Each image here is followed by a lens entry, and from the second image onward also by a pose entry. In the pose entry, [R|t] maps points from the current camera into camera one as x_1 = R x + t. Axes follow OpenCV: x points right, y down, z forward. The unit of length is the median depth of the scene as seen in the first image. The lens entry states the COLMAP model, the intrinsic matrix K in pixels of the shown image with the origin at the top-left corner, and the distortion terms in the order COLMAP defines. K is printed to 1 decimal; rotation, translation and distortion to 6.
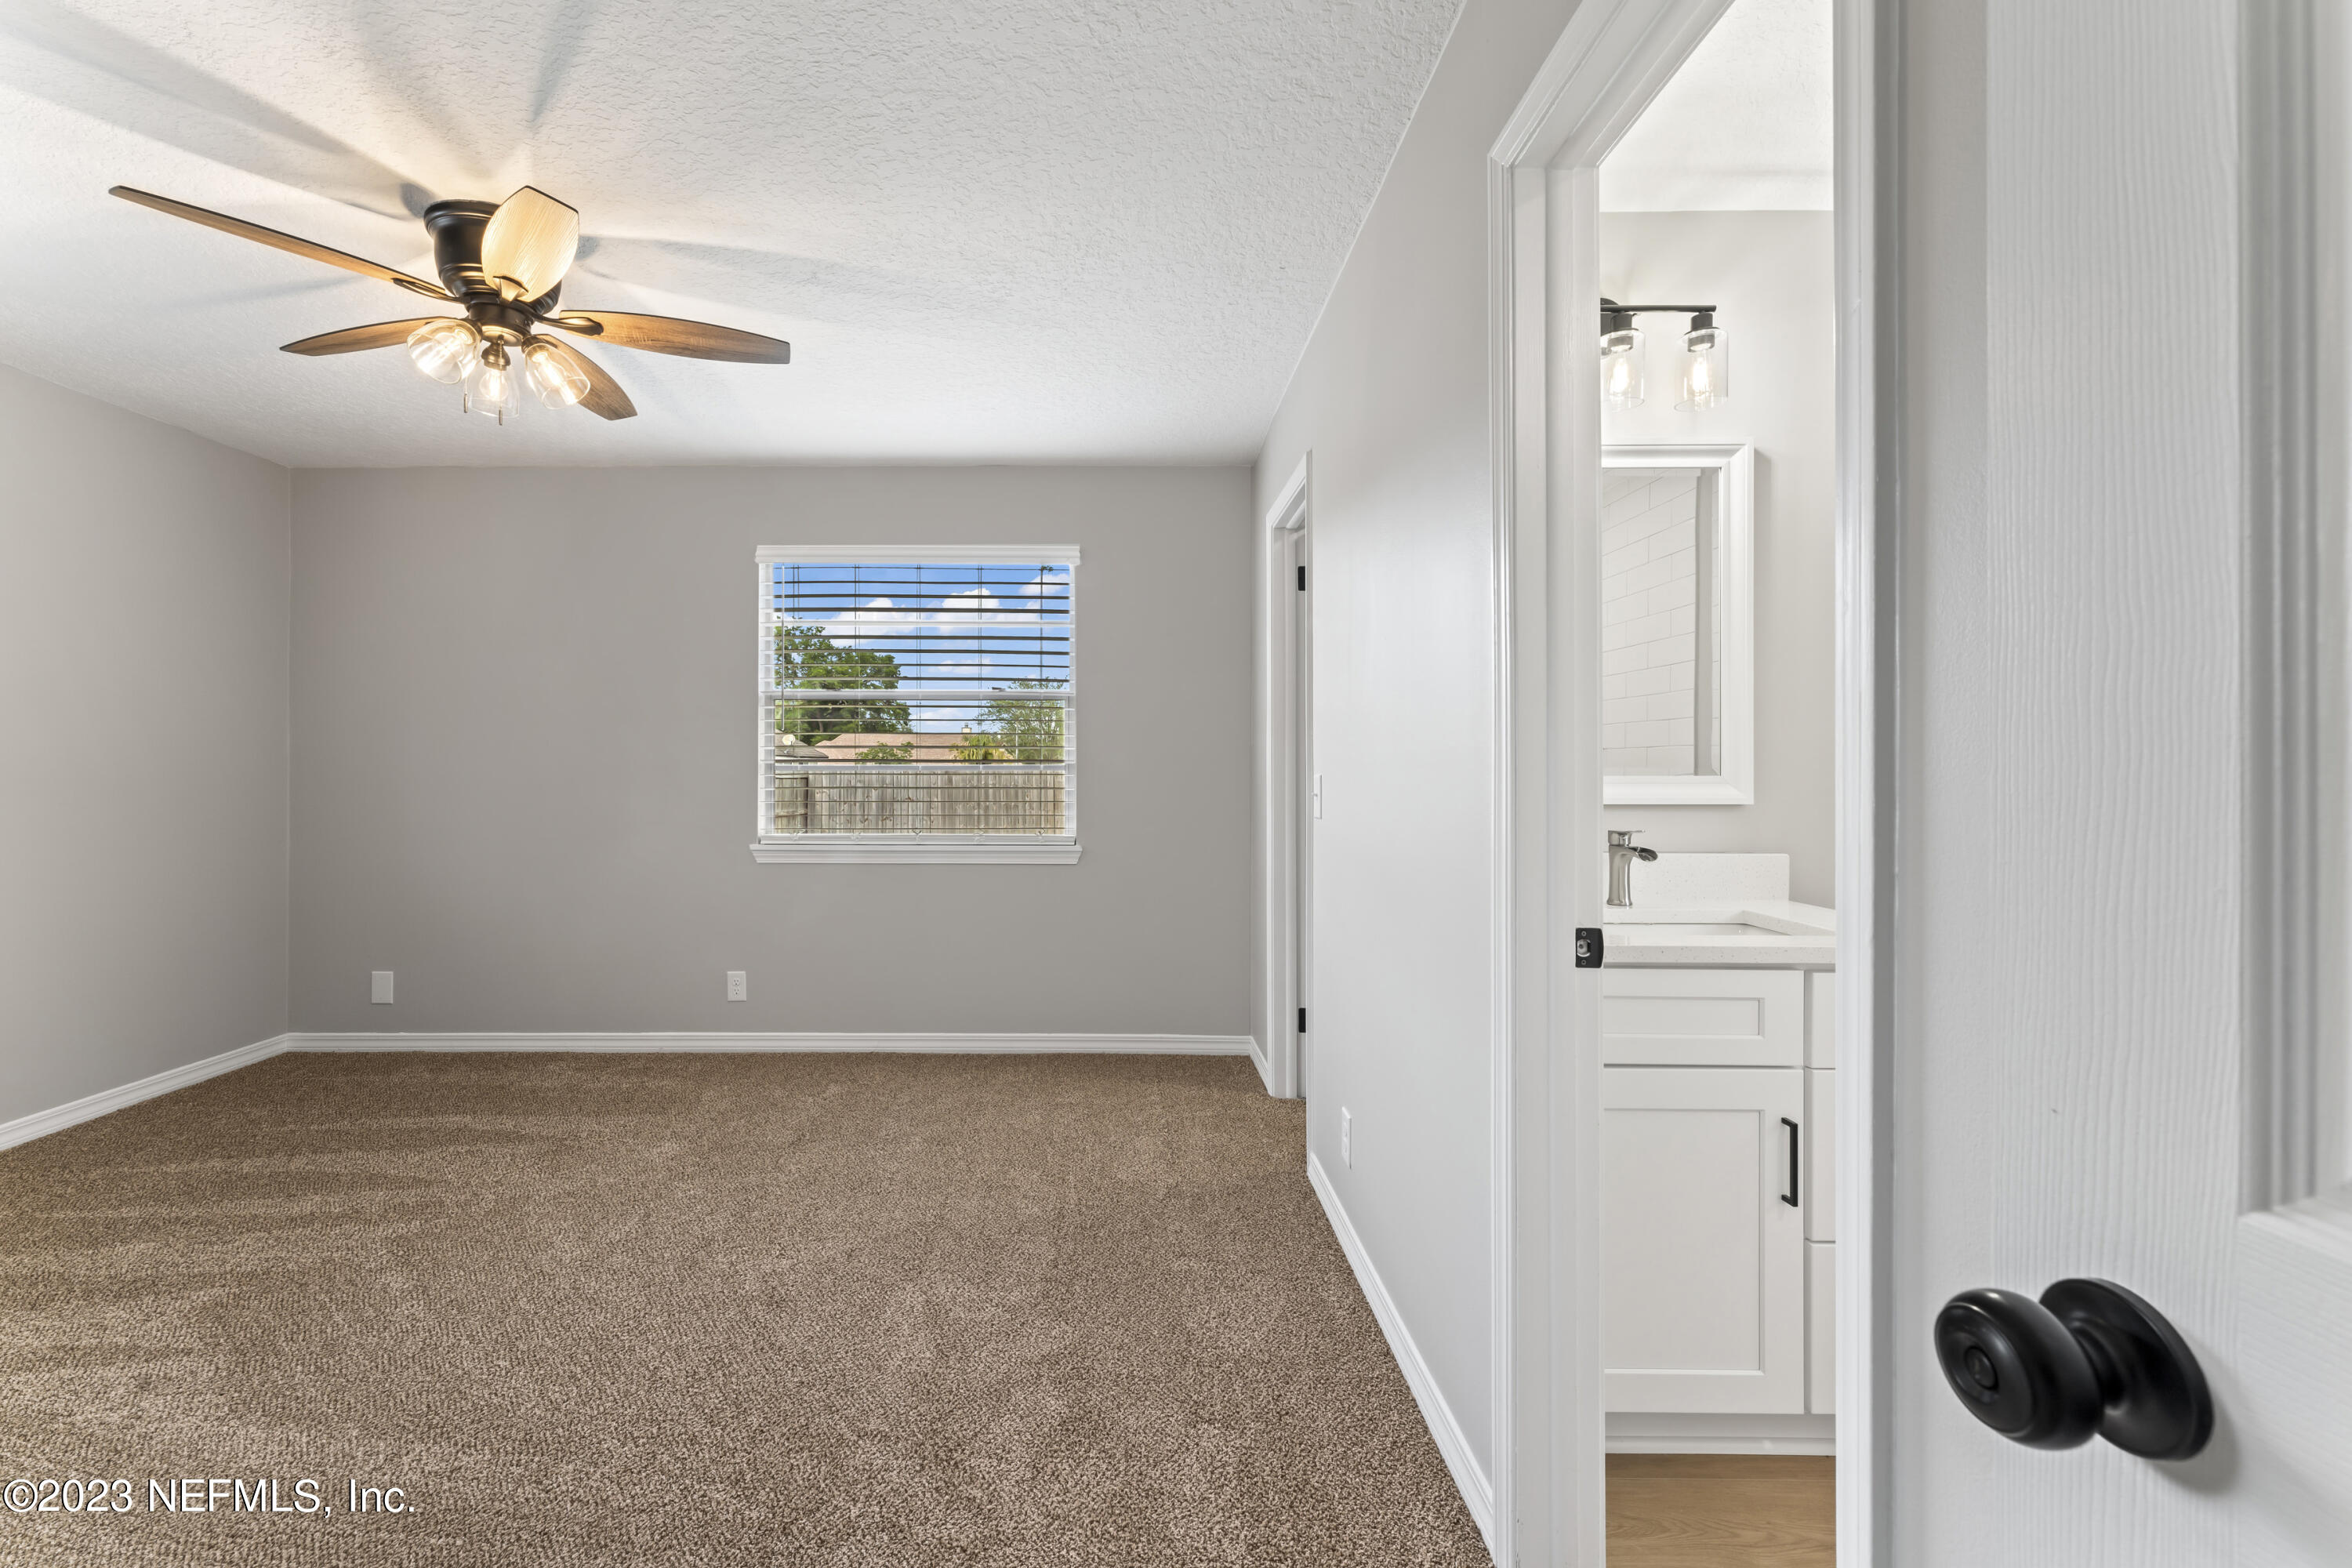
lens RADIAL K [[964.4, 0, 1175.0], [0, 964.4, 765.3], [0, 0, 1]] dist [-0.003253, 0.000596]
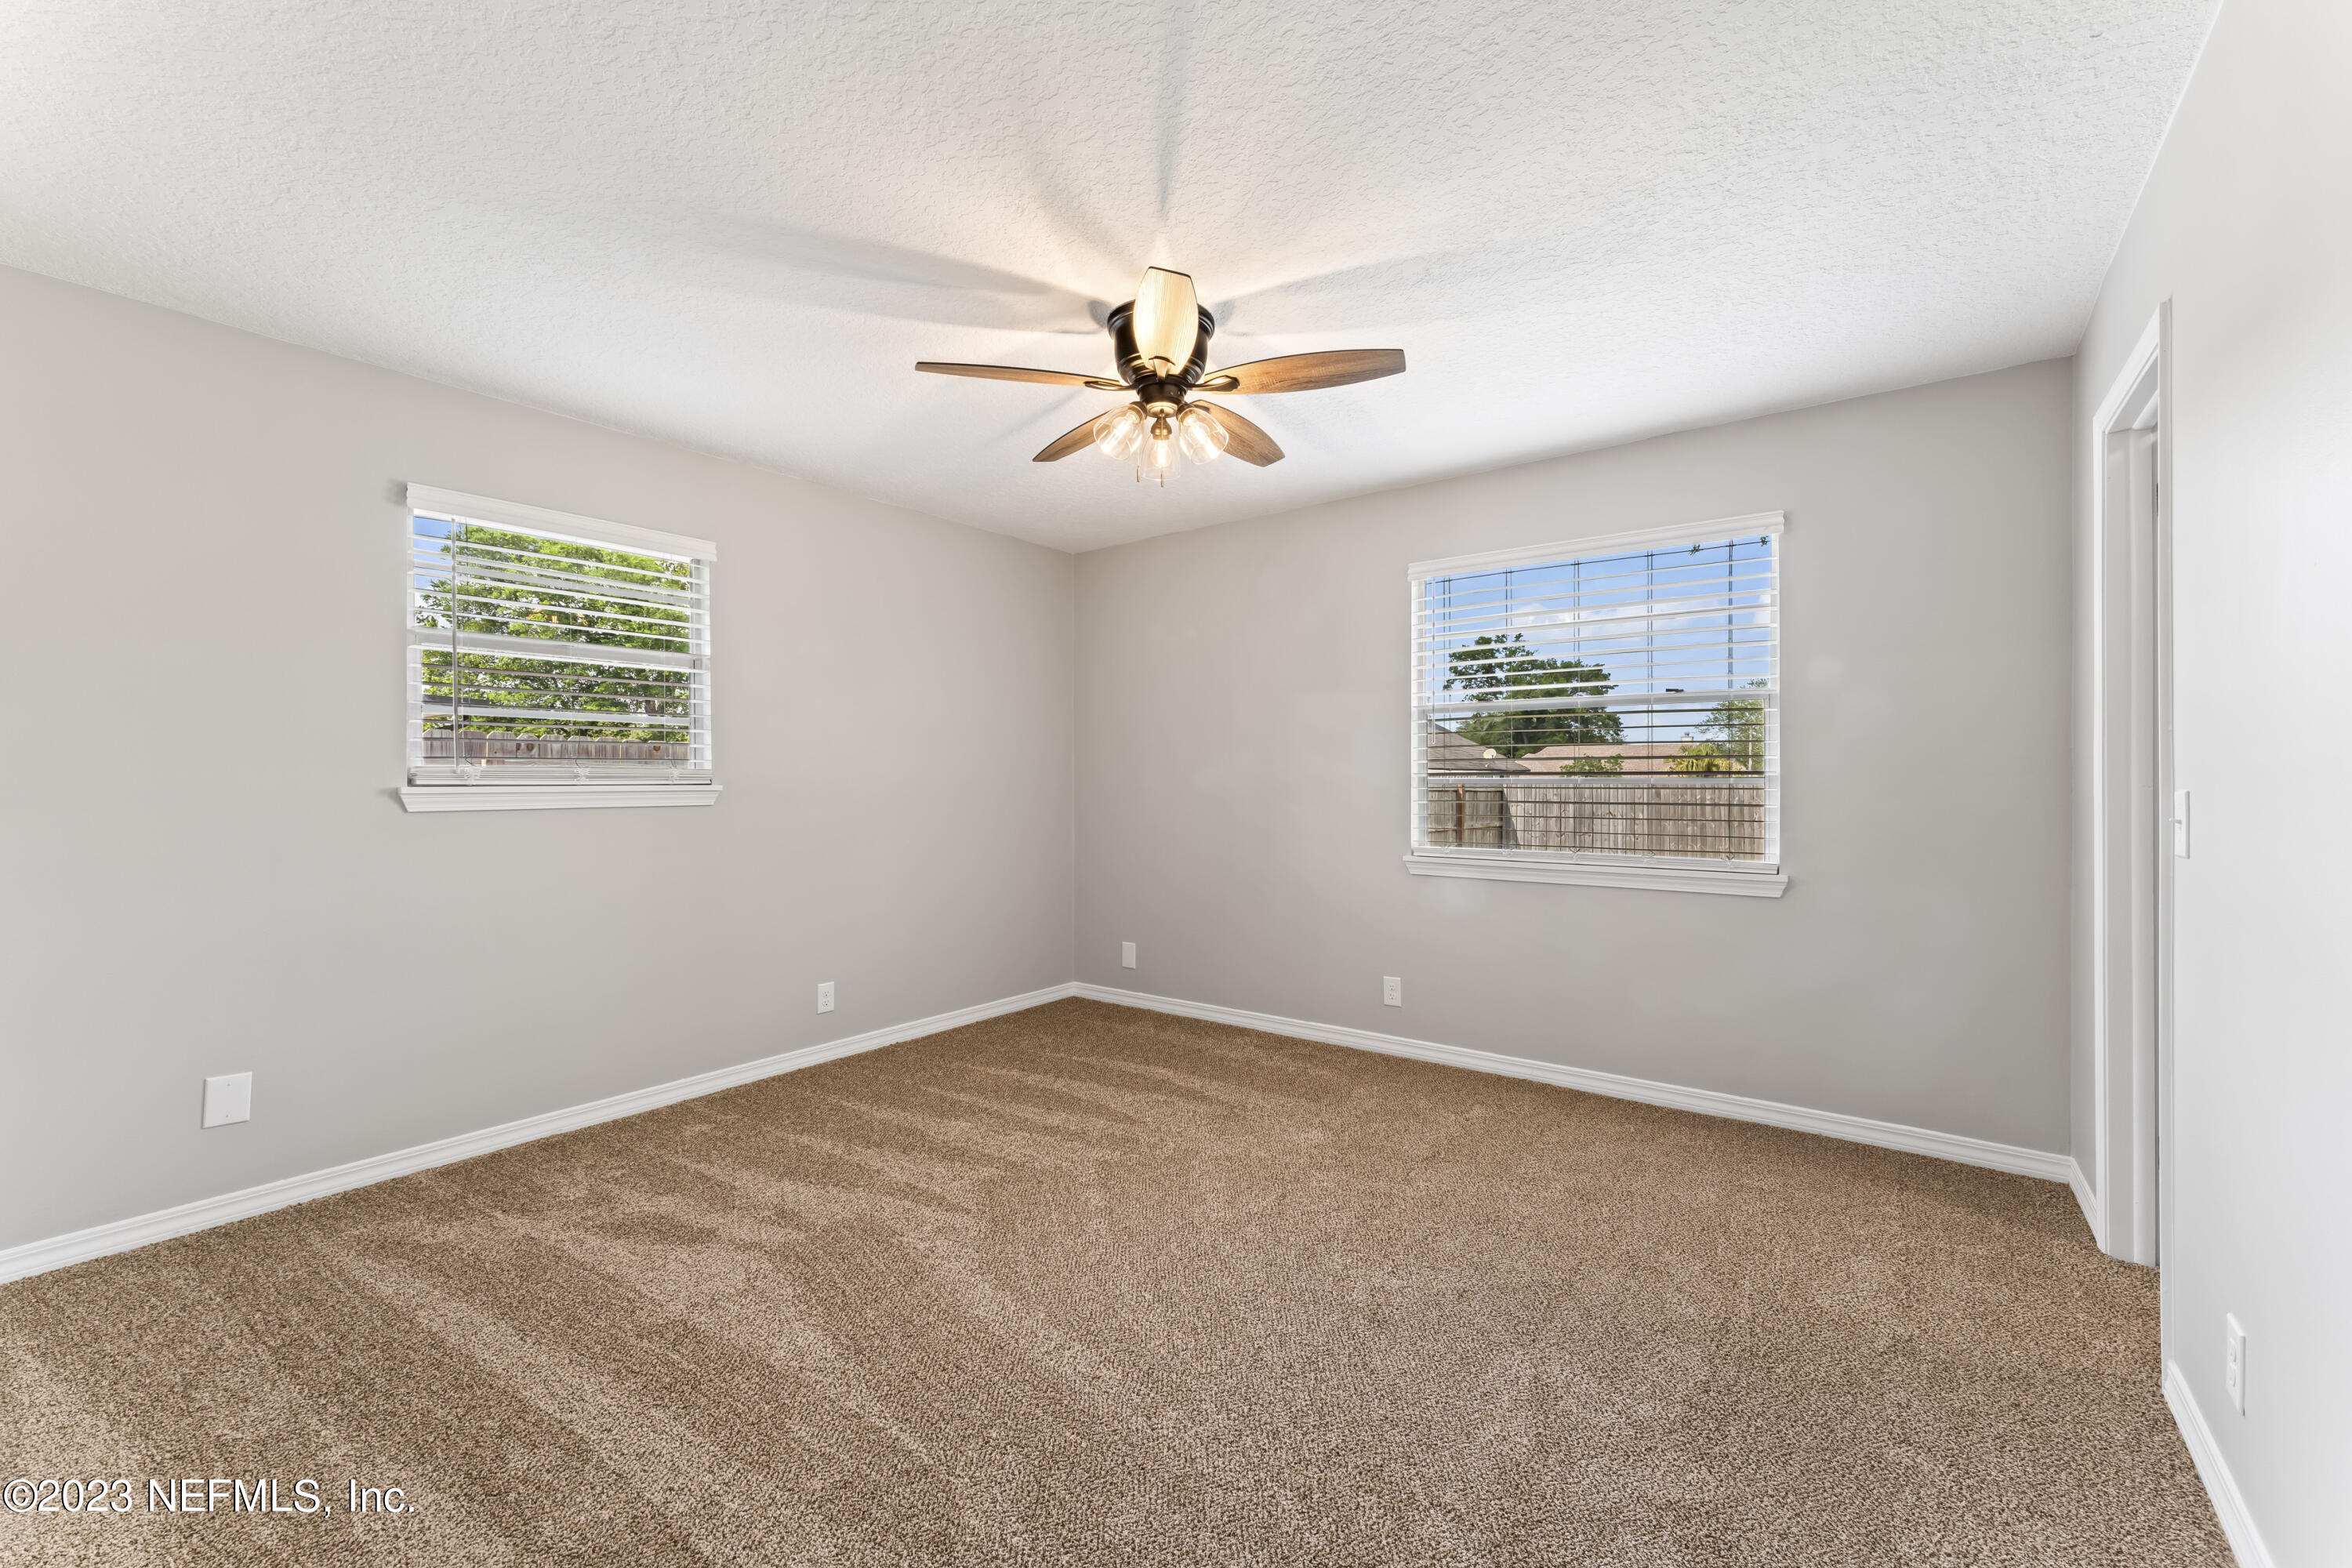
lens RADIAL K [[964.4, 0, 1195.7], [0, 964.4, 782.4], [0, 0, 1]] dist [-0.003253, 0.000596]
pose [[0.777810, -0.000215, -0.628500, 0.053520], [0.002647, 0.999992, 0.002933, 0.000653], [0.628494, -0.003945, 0.777804, 0.099097]]
